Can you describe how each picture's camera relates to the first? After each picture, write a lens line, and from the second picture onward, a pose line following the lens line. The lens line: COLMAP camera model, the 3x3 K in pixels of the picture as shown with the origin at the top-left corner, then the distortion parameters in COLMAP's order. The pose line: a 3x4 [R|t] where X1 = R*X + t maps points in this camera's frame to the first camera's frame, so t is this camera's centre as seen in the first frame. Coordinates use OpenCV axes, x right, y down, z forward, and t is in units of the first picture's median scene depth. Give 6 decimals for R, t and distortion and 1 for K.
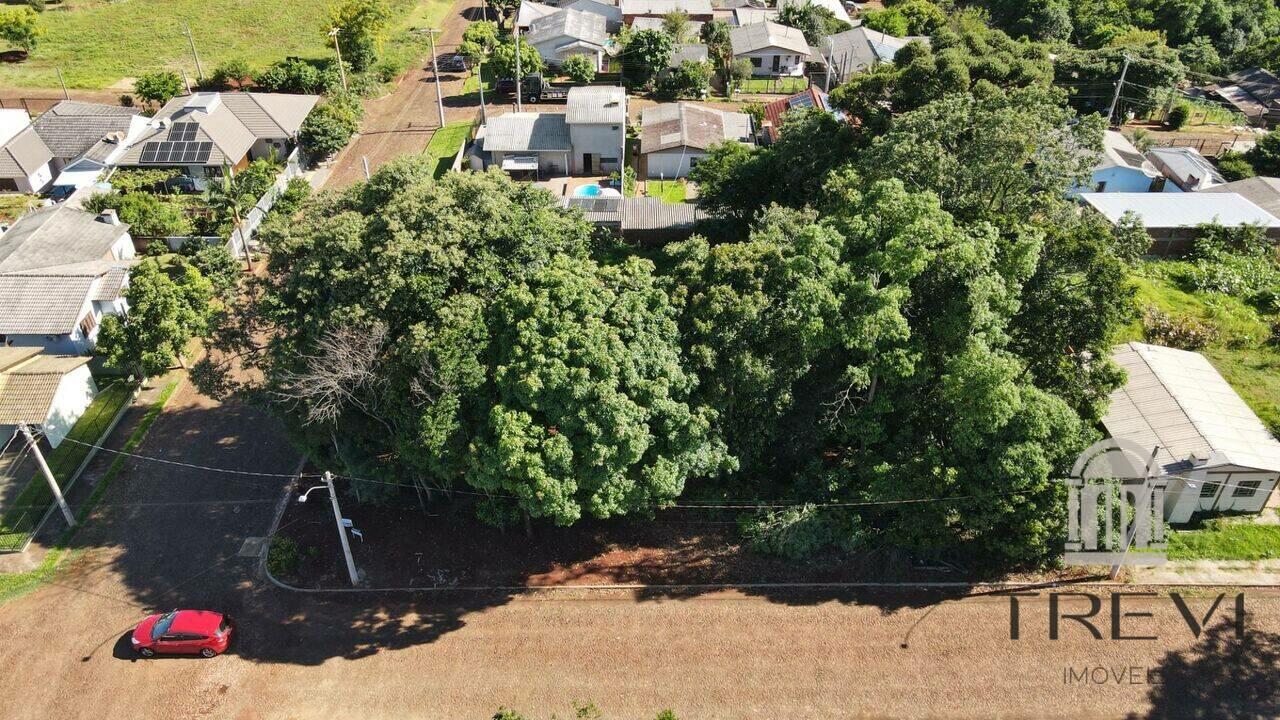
lens RADIAL K [[942.4, 0, 637.0], [0, 942.4, 356.9], [0, 0, 1]] dist [-0.012707, 0.049962]
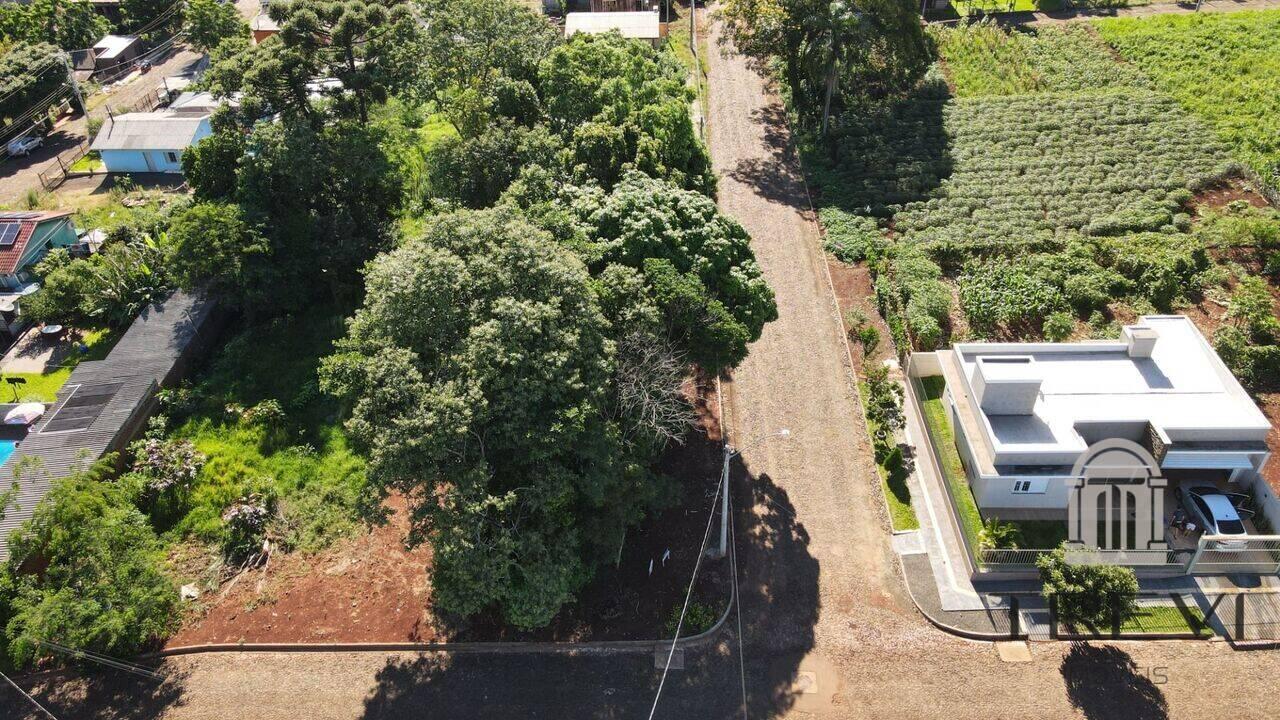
lens RADIAL K [[942.4, 0, 637.0], [0, 942.4, 356.9], [0, 0, 1]] dist [-0.012707, 0.049962]
pose [[0.034792, -0.612640, 0.789596, -1.003634], [0.616206, 0.635170, 0.465670, -0.443905], [-0.786816, 0.470353, 0.399611, 0.569346]]
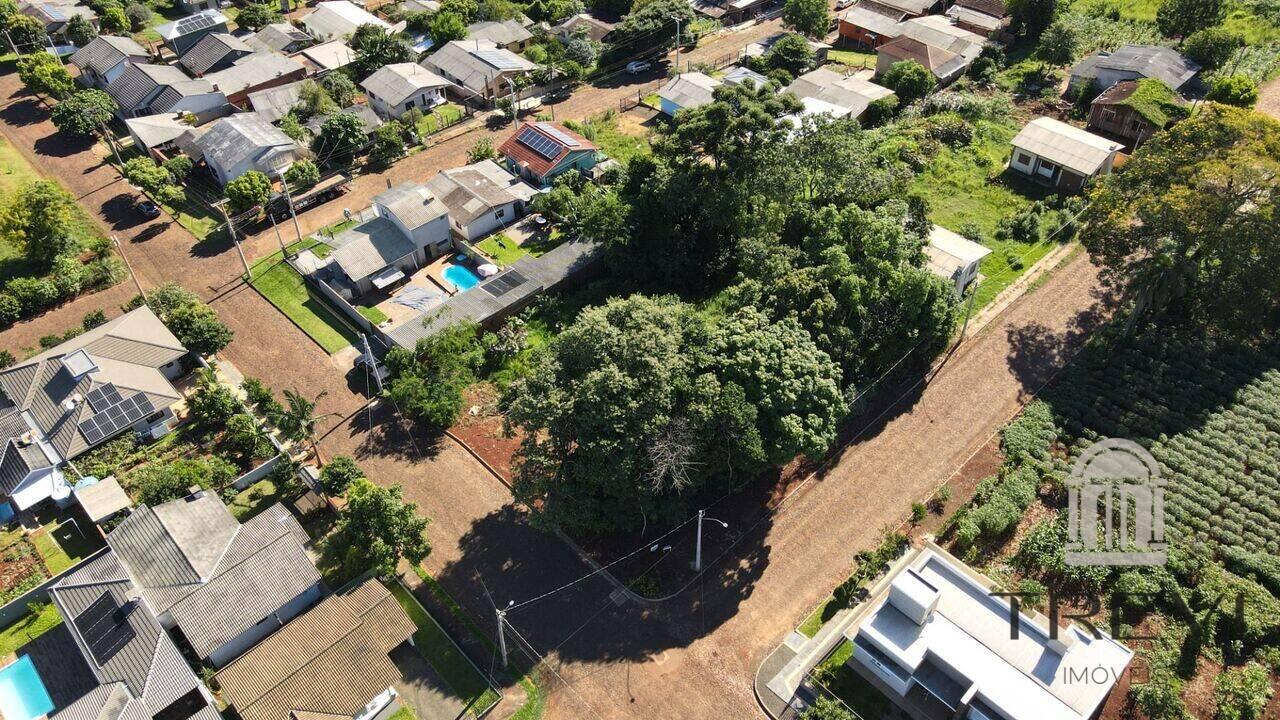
lens RADIAL K [[942.4, 0, 637.0], [0, 942.4, 356.9], [0, 0, 1]] dist [-0.012707, 0.049962]
pose [[0.729958, -0.484797, 0.481801, -0.985053], [0.427356, 0.873857, 0.231821, -0.496173], [-0.533411, 0.036681, 0.845060, -0.310870]]
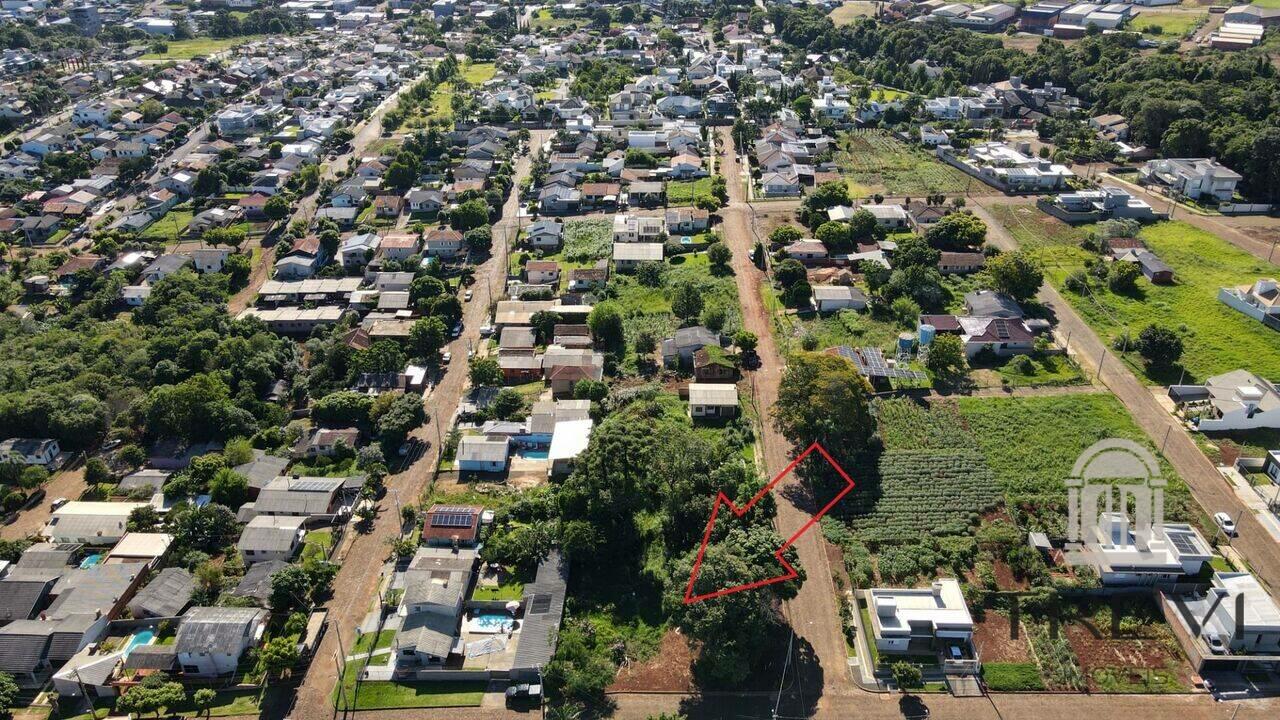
lens RADIAL K [[942.4, 0, 637.0], [0, 942.4, 356.9], [0, 0, 1]] dist [-0.012707, 0.049962]
pose [[0.044908, -0.481298, 0.875406, -2.526687], [0.602499, 0.712031, 0.360566, -1.869332], [-0.796856, 0.511239, 0.321957, -0.084729]]
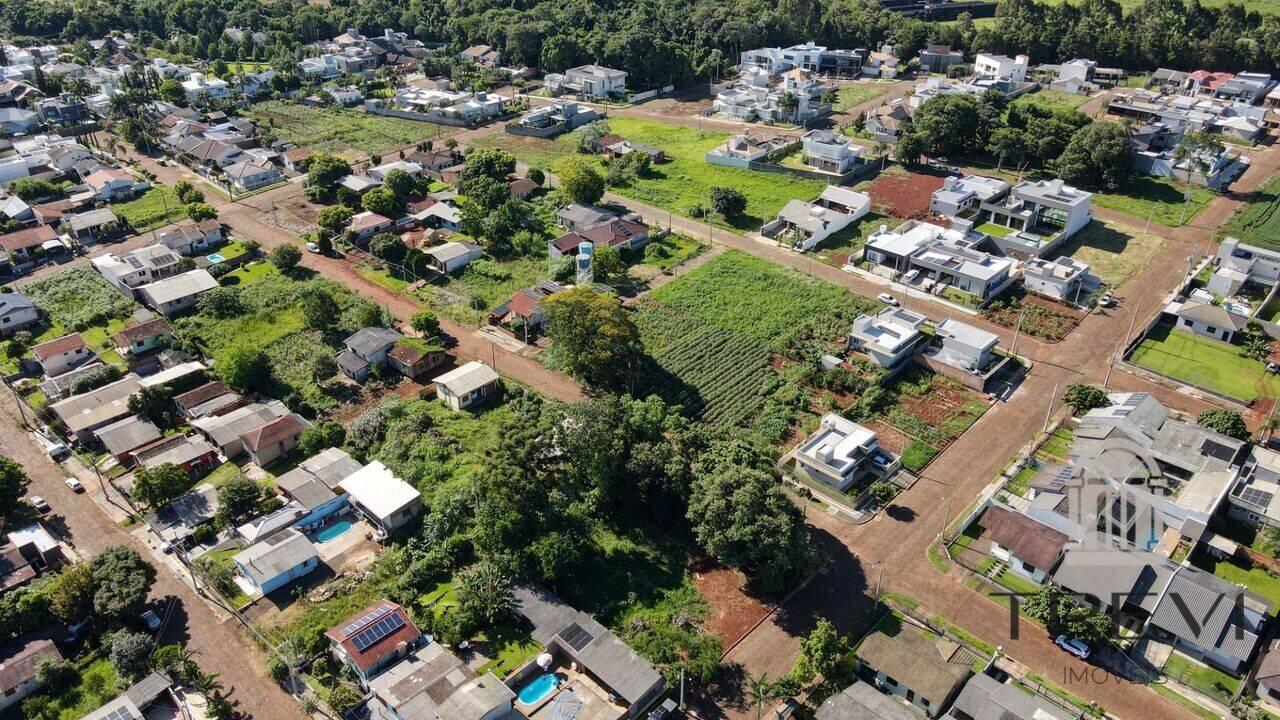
lens RADIAL K [[942.4, 0, 637.0], [0, 942.4, 356.9], [0, 0, 1]] dist [-0.012707, 0.049962]
pose [[-0.721064, -0.352054, 0.596761, -1.597487], [0.408357, 0.479870, 0.776511, -2.788755], [-0.559742, 0.803606, -0.202254, 1.475563]]
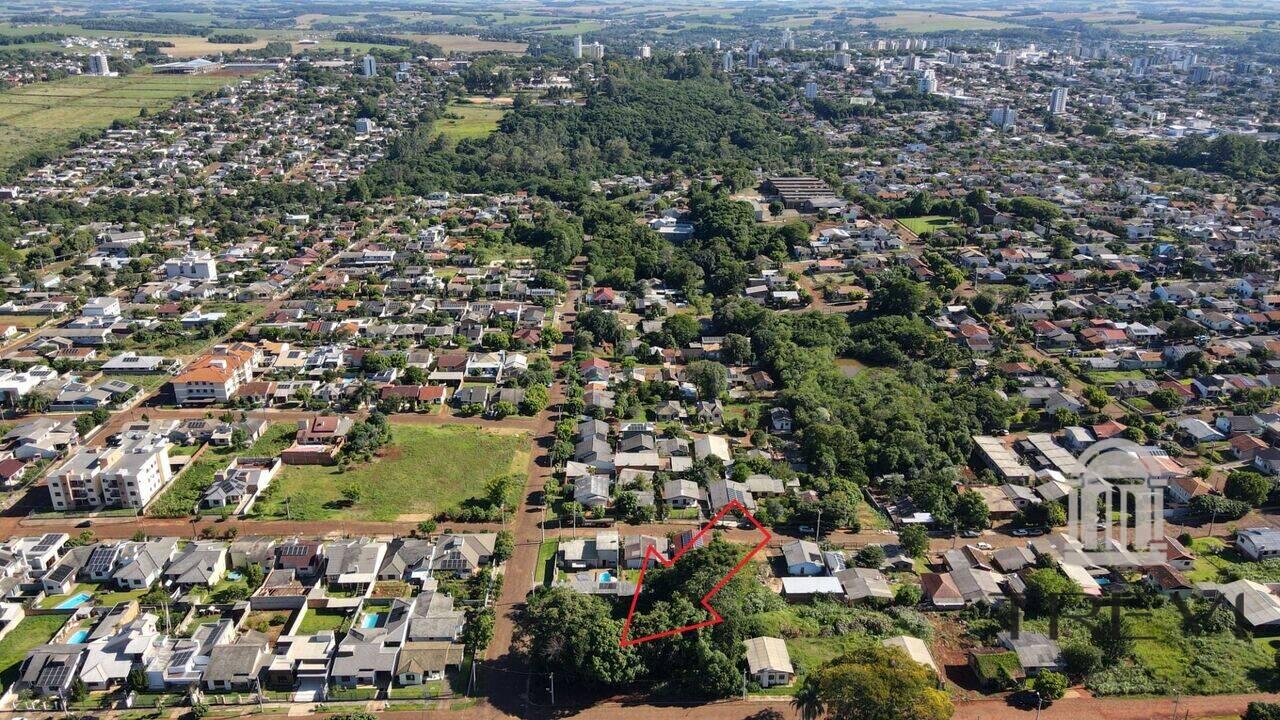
lens RADIAL K [[942.4, 0, 637.0], [0, 942.4, 356.9], [0, 0, 1]] dist [-0.012707, 0.049962]
pose [[0.999846, -0.006056, 0.016500, -0.001192], [0.010337, 0.961844, -0.273402, -0.078350], [-0.014214, 0.273530, 0.961758, -3.280955]]
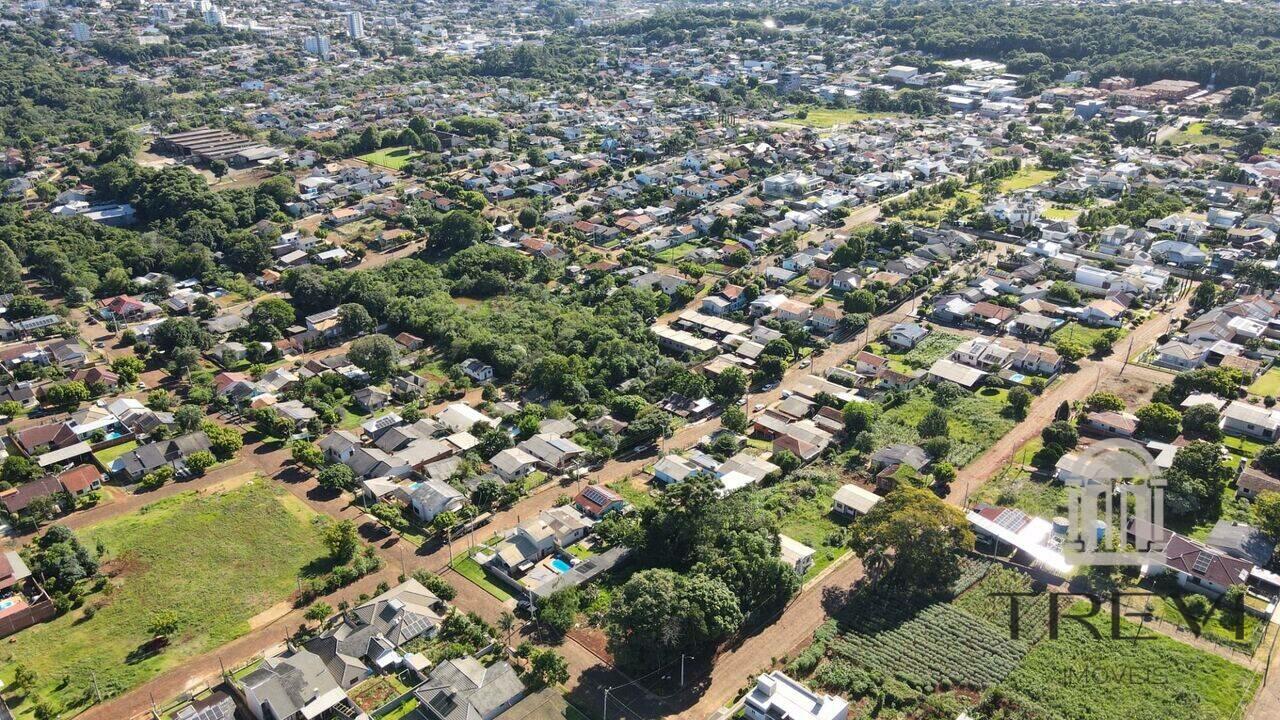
lens RADIAL K [[942.4, 0, 637.0], [0, 942.4, 356.9], [0, 0, 1]] dist [-0.012707, 0.049962]
pose [[0.711909, -0.299007, 0.635437, -2.471306], [0.424226, 0.904185, -0.049812, -0.854803], [-0.559659, 0.305031, 0.770544, -2.243813]]
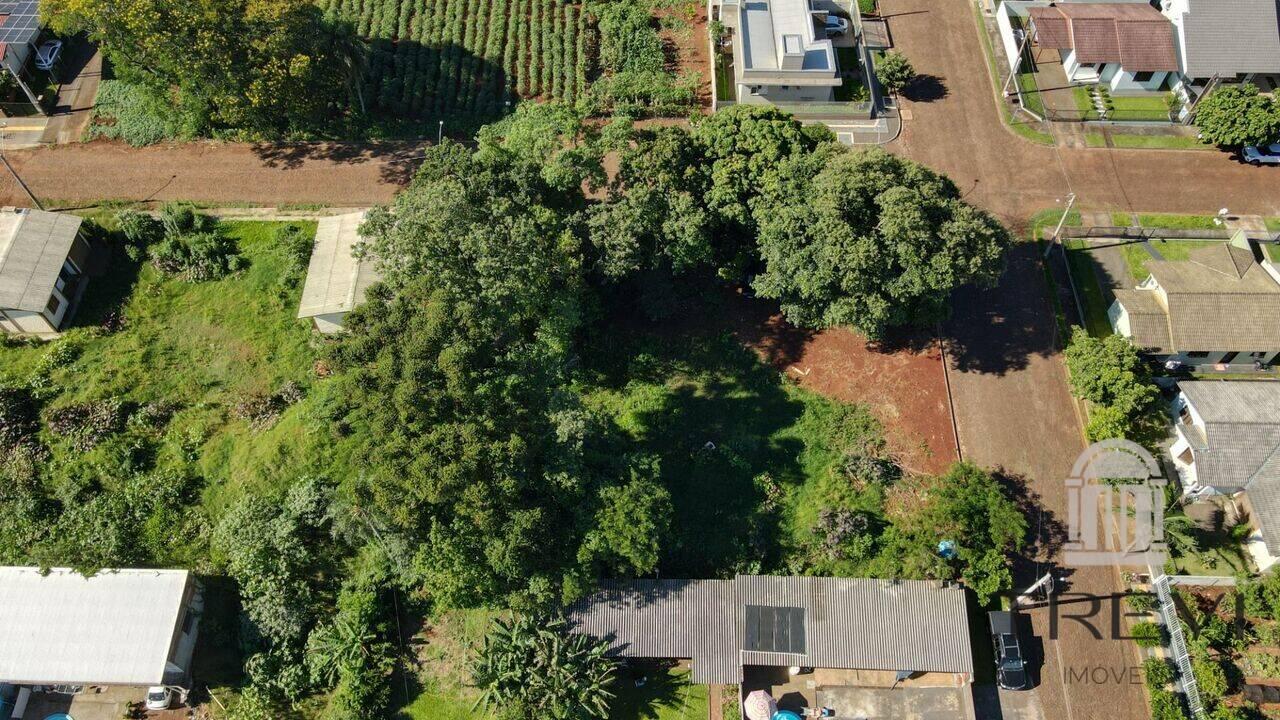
lens RADIAL K [[942.4, 0, 637.0], [0, 942.4, 356.9], [0, 0, 1]] dist [-0.012707, 0.049962]
pose [[-0.999795, -0.017900, 0.009445, 0.123128], [0.010601, -0.065646, 0.997787, -1.656923], [-0.017240, 0.997682, 0.065822, 1.184604]]
